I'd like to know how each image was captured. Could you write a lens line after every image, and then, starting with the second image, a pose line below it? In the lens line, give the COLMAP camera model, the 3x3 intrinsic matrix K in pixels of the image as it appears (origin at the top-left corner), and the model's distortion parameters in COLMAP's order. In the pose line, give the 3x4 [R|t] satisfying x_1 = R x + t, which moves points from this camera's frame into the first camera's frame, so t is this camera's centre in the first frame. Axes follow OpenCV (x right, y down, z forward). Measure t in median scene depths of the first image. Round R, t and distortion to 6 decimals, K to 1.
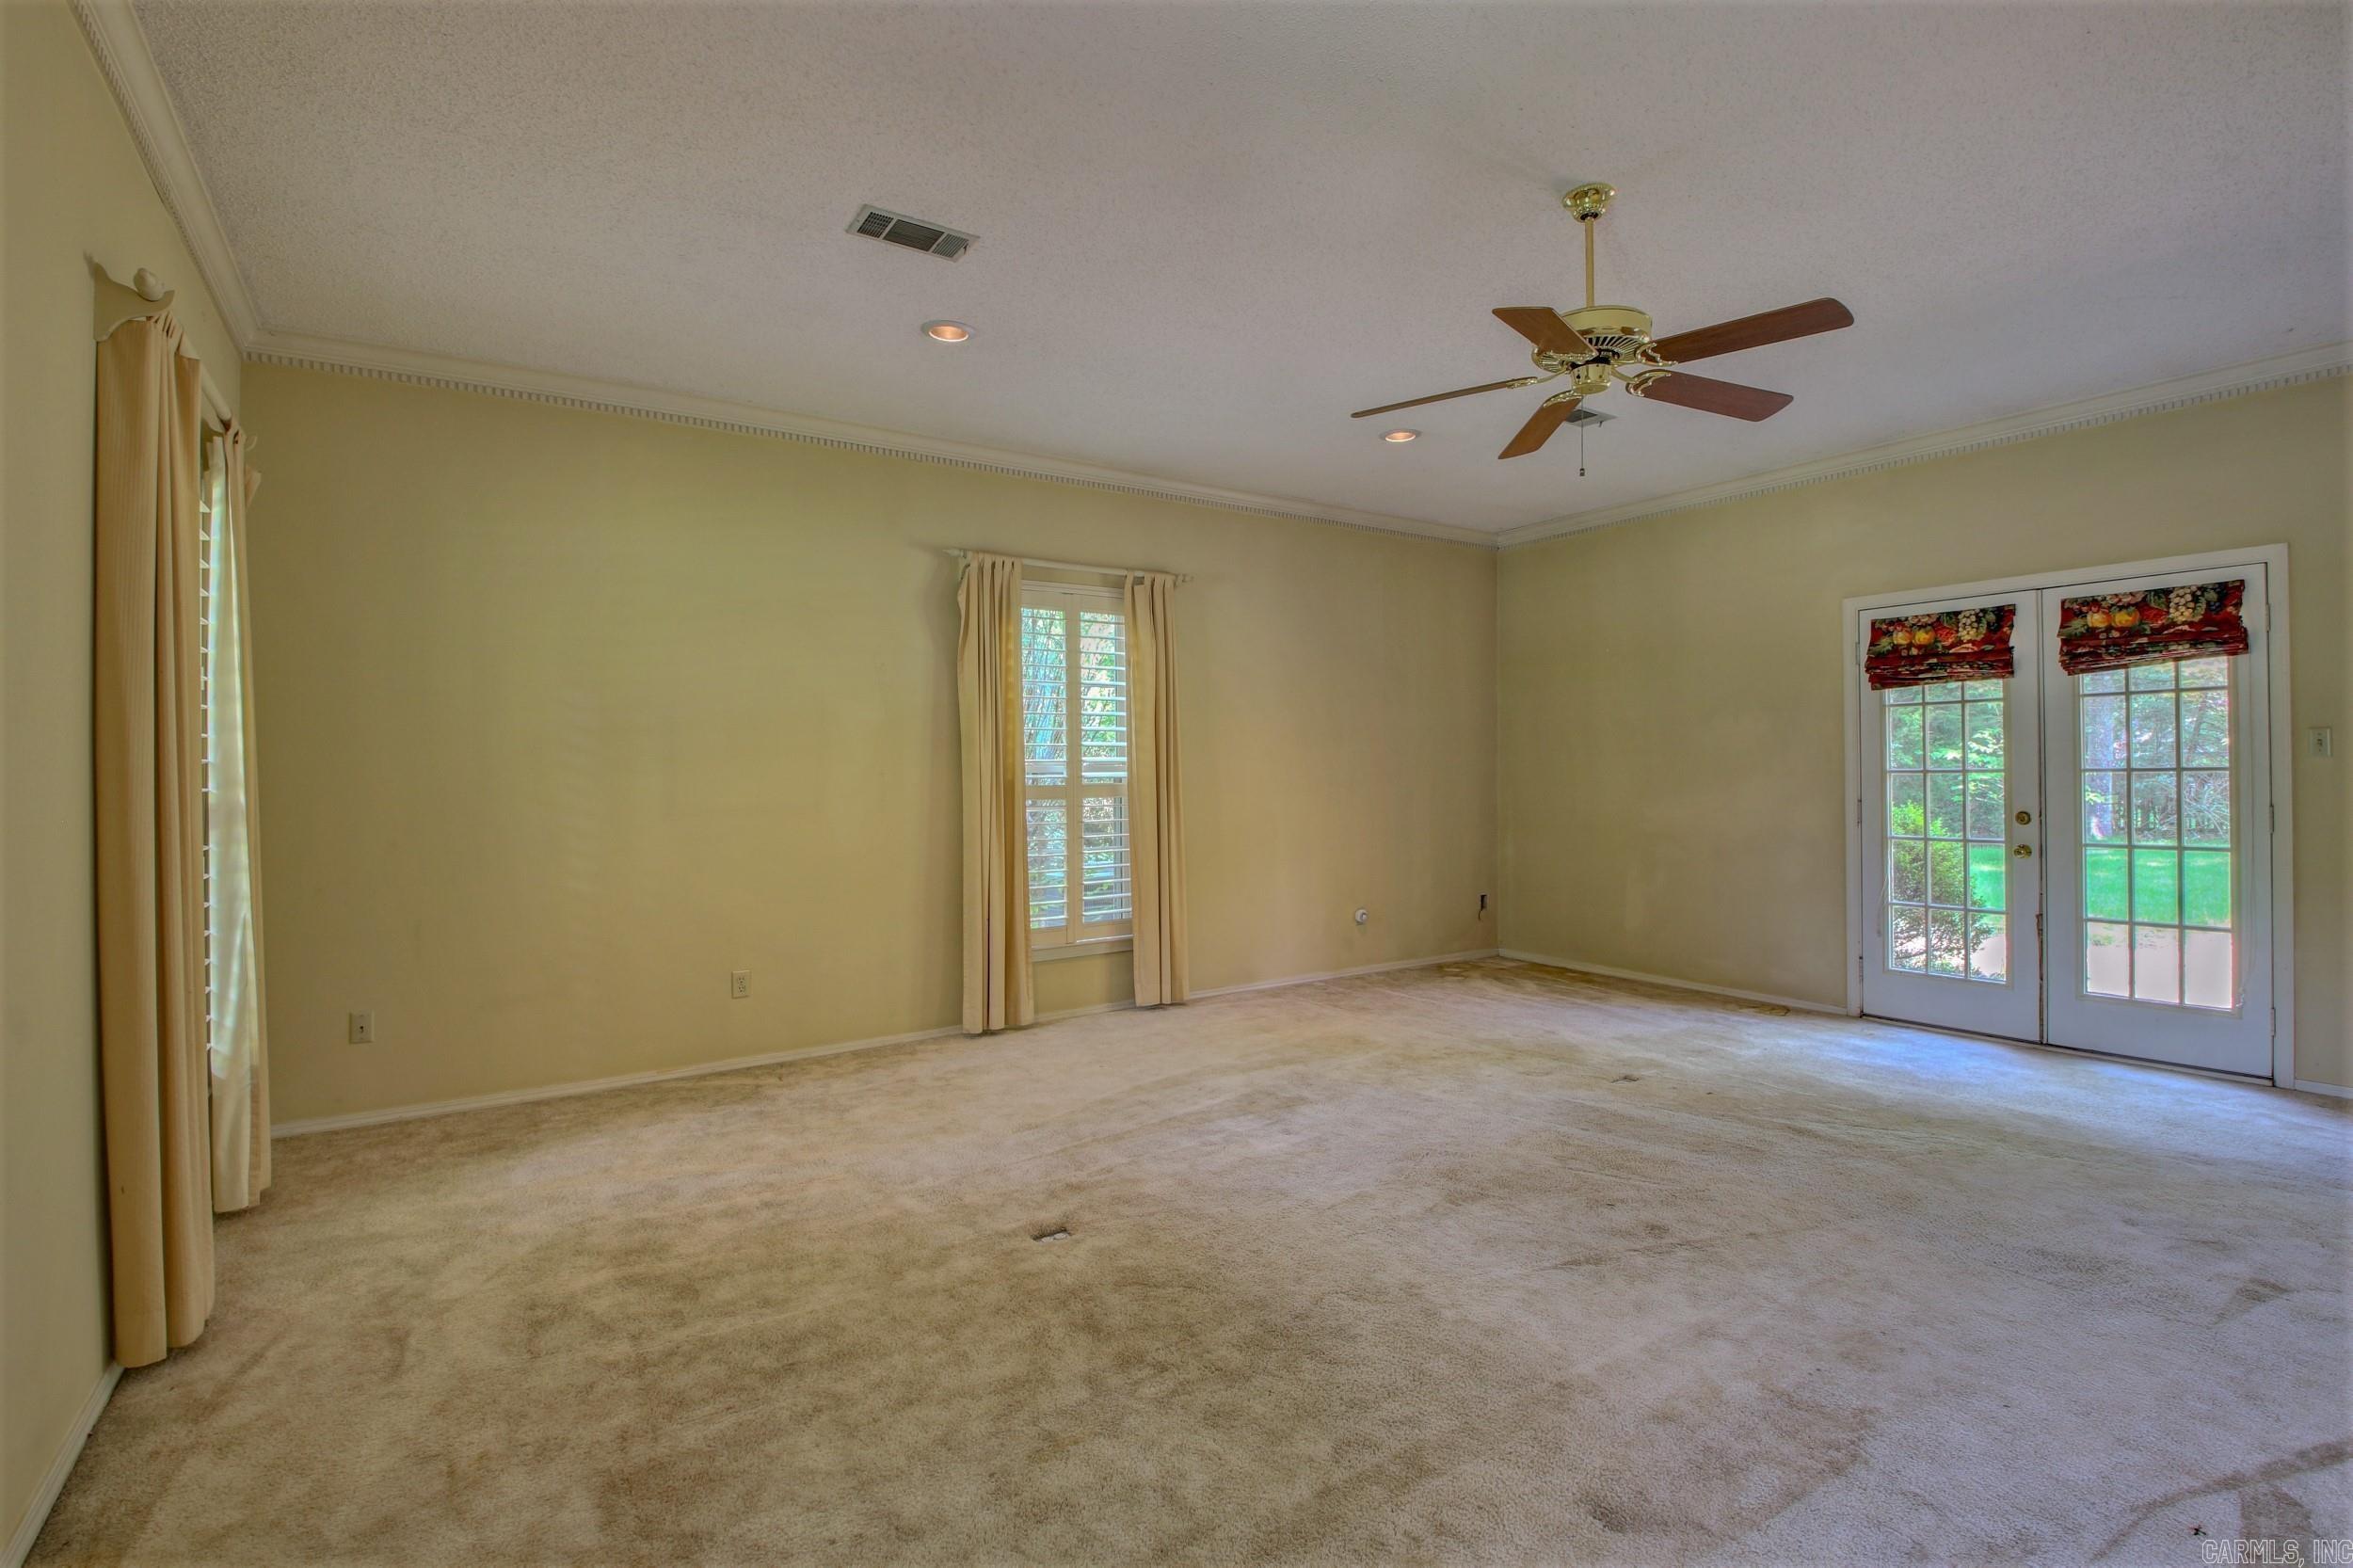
lens RADIAL K [[1094.1, 0, 1154.9], [0, 1094.1, 762.9], [0, 0, 1]] dist [0.004062, -0.016668]
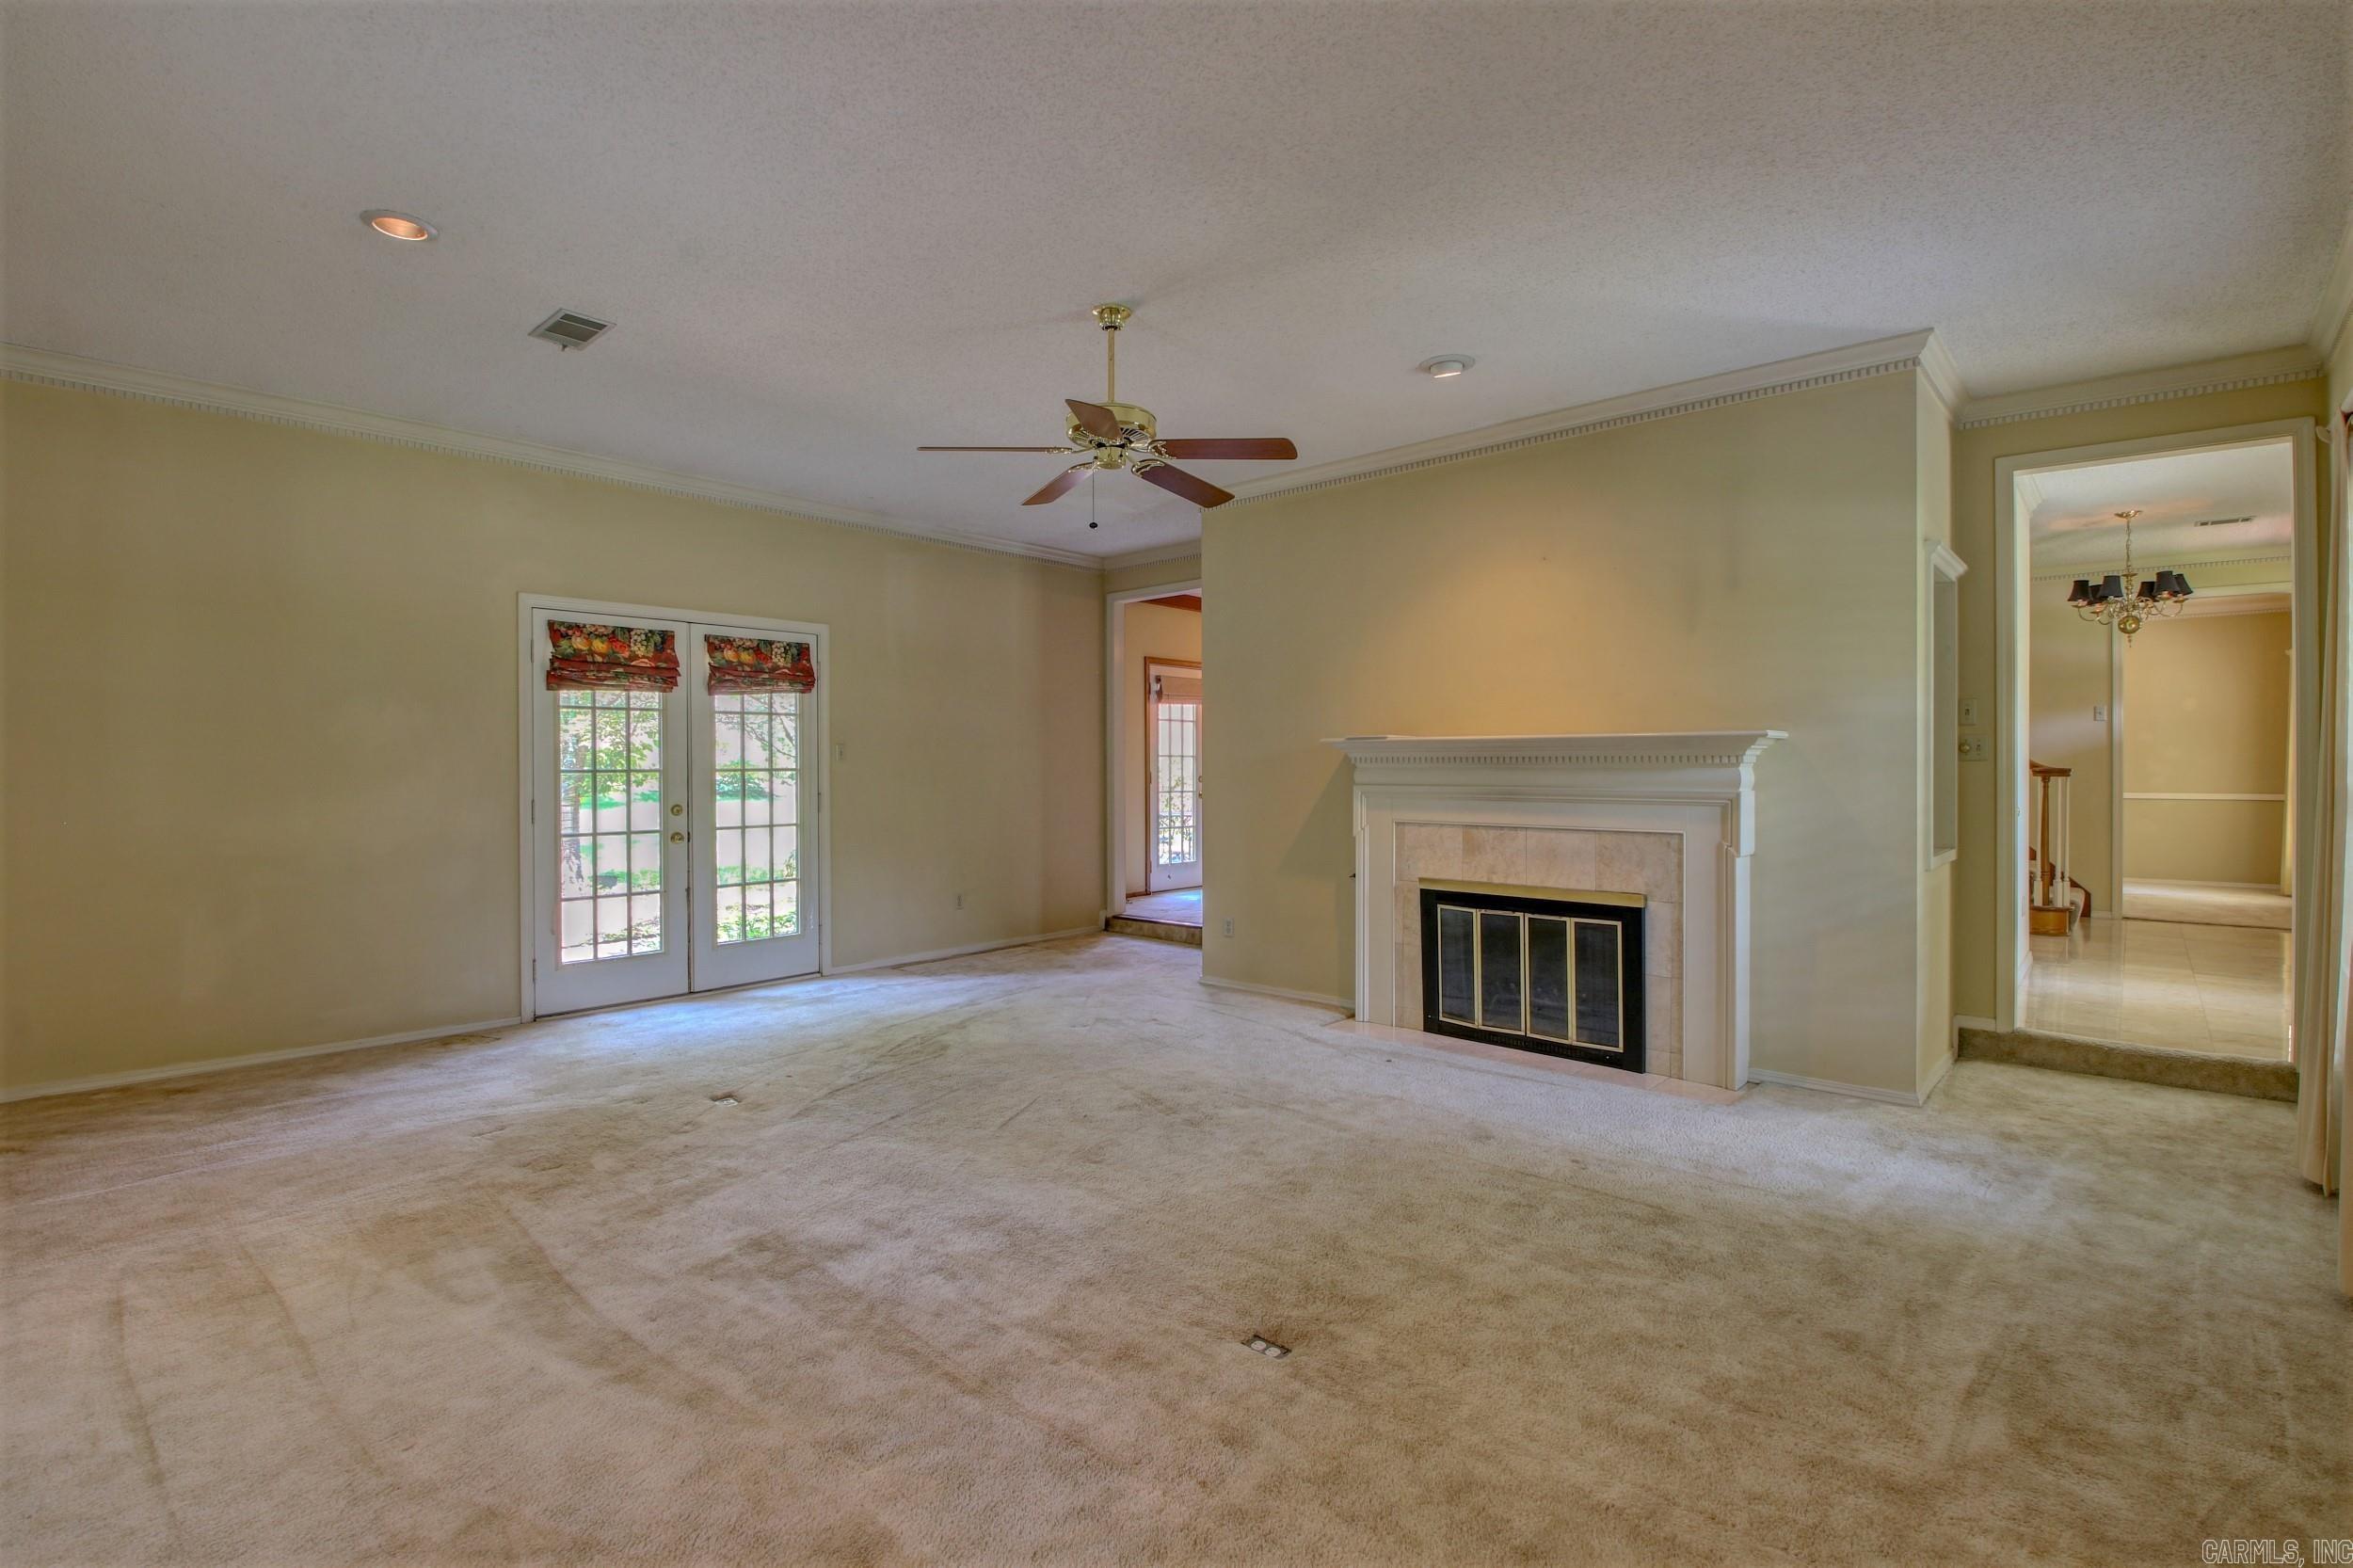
lens RADIAL K [[1094.1, 0, 1198.8], [0, 1094.1, 772.7], [0, 0, 1]] dist [0.004062, -0.016668]
pose [[-0.280580, 0.000889, 0.959830, -0.506047], [-0.005684, 0.999981, -0.002588, 0.008870], [-0.959814, -0.006181, -0.280569, 0.761164]]
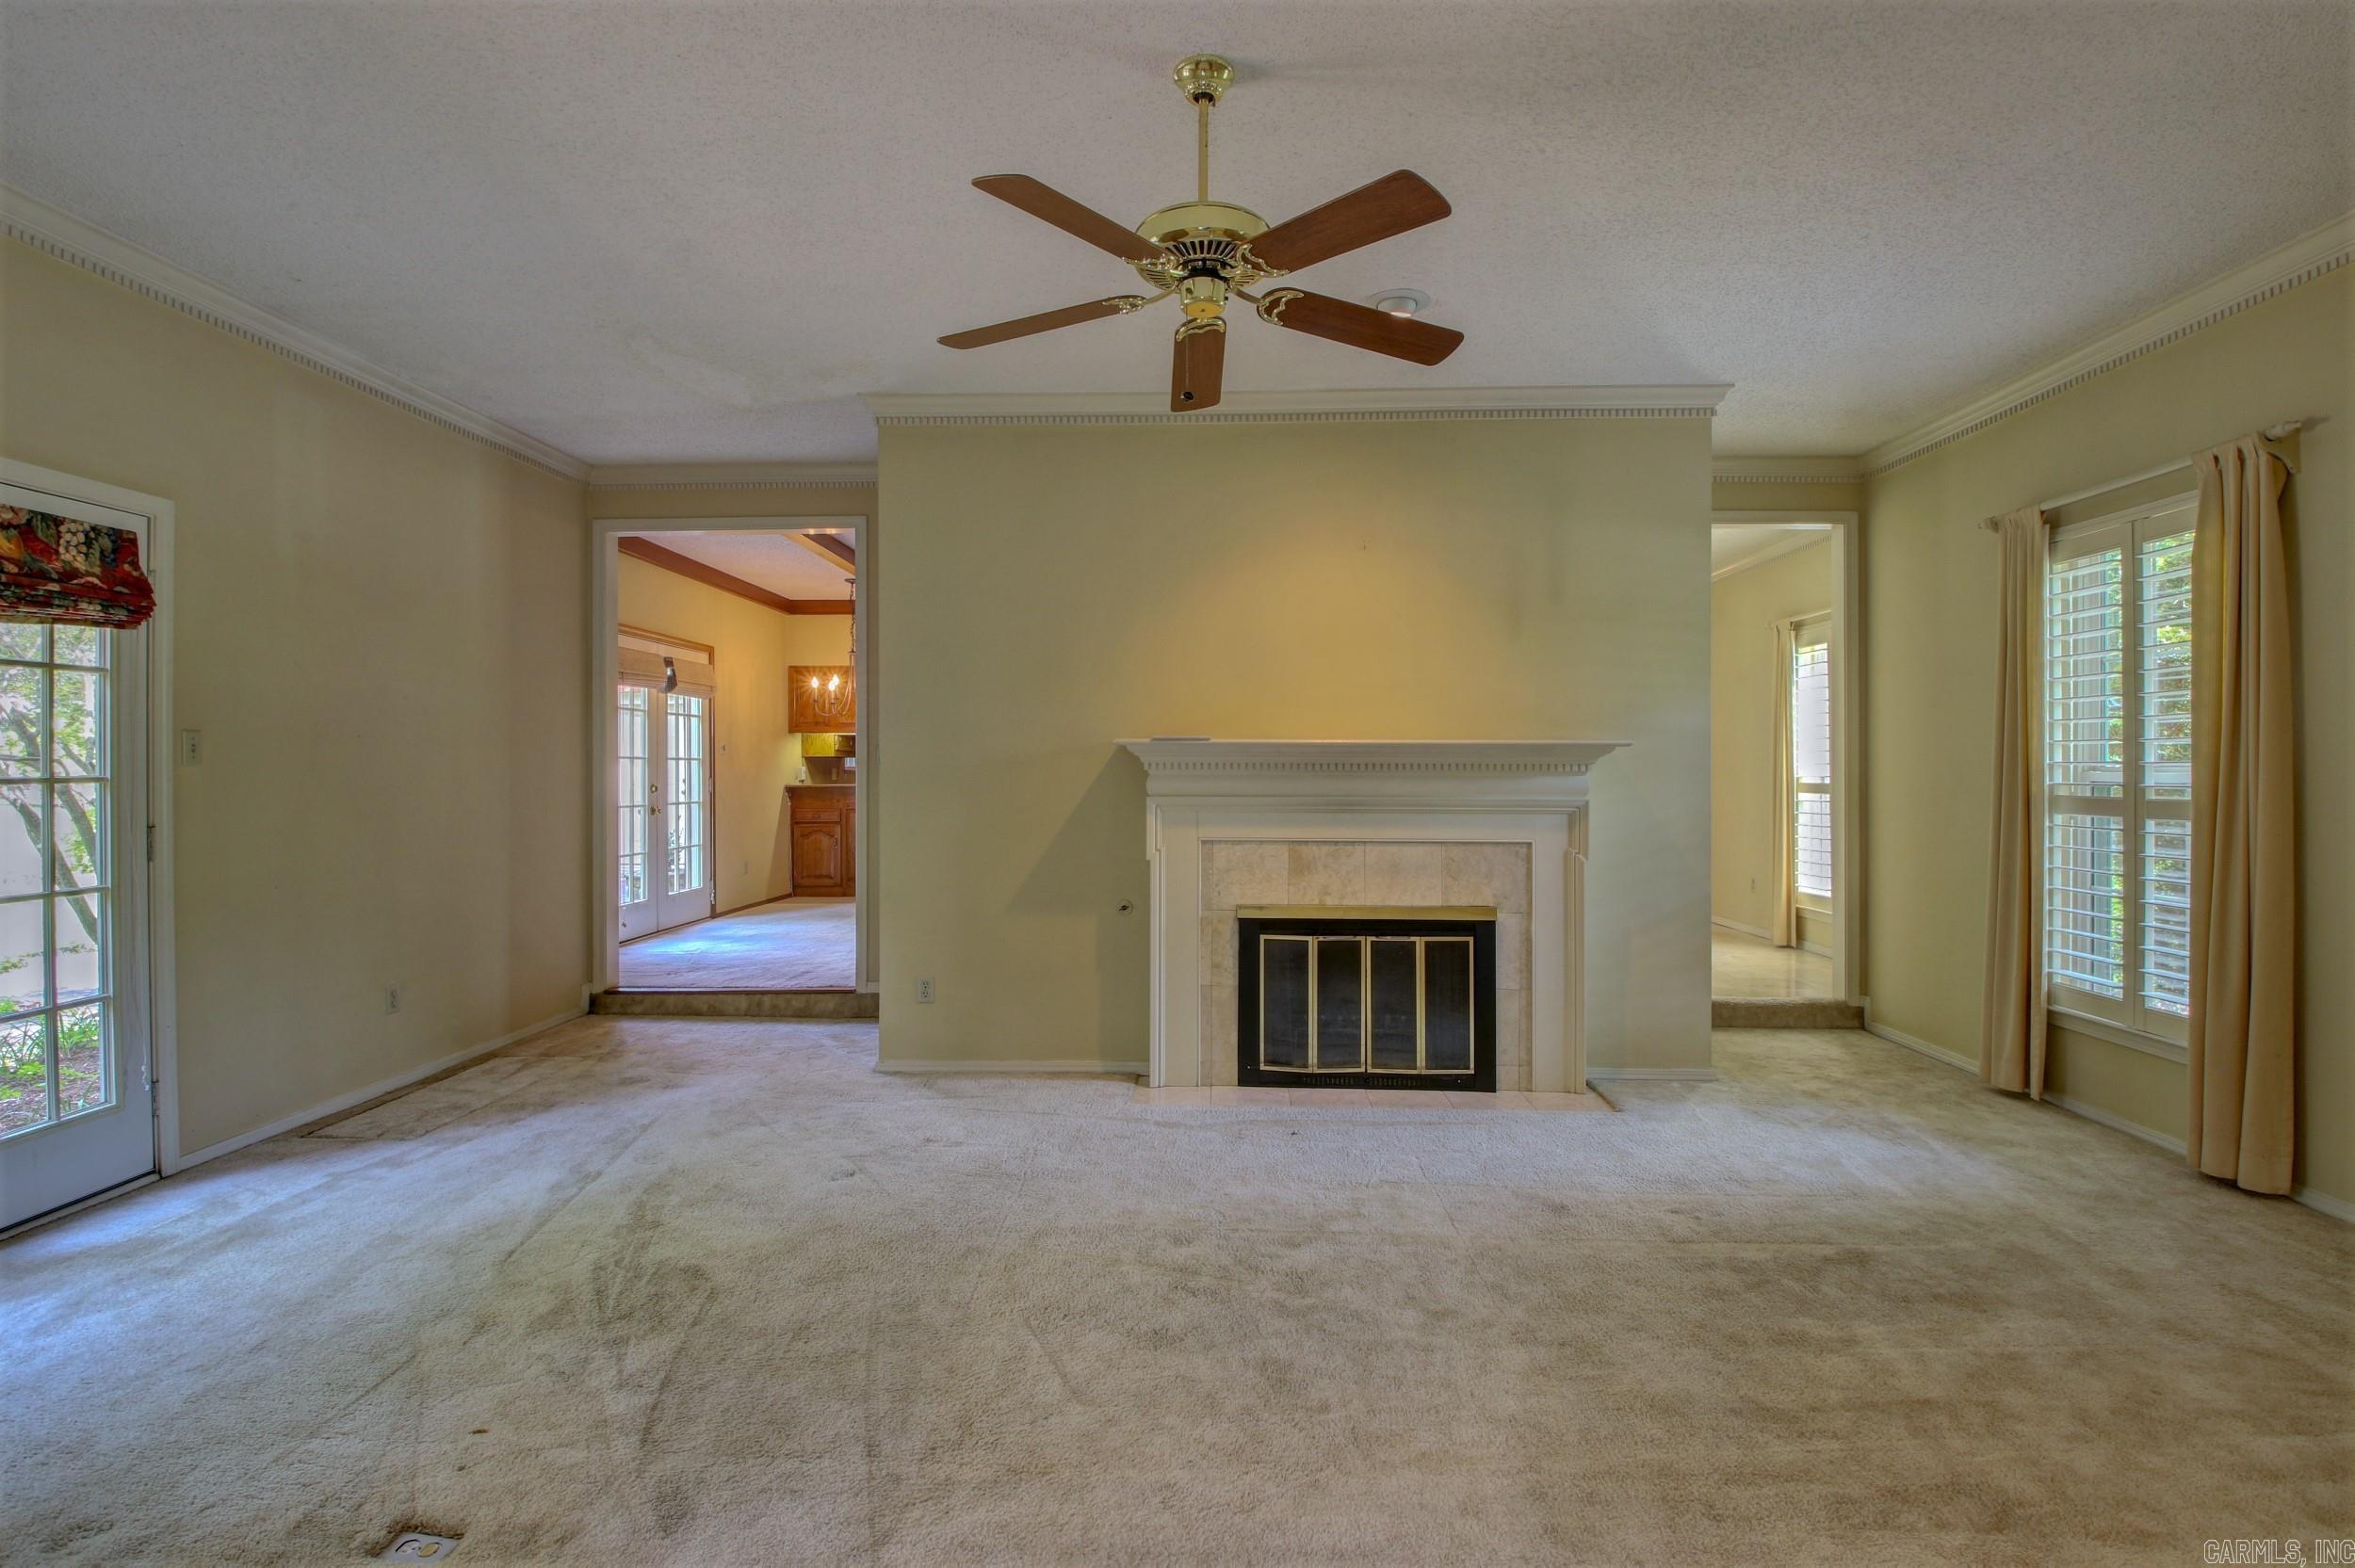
lens RADIAL K [[1094.9, 0, 1195.1], [0, 1094.9, 775.3], [0, 0, 1]] dist [0.004062, -0.016668]
pose [[-0.824734, 0.003255, 0.565511, -0.032128], [-0.000173, 0.999982, -0.006008, 0.005257], [-0.565521, -0.005052, -0.824719, 1.013348]]
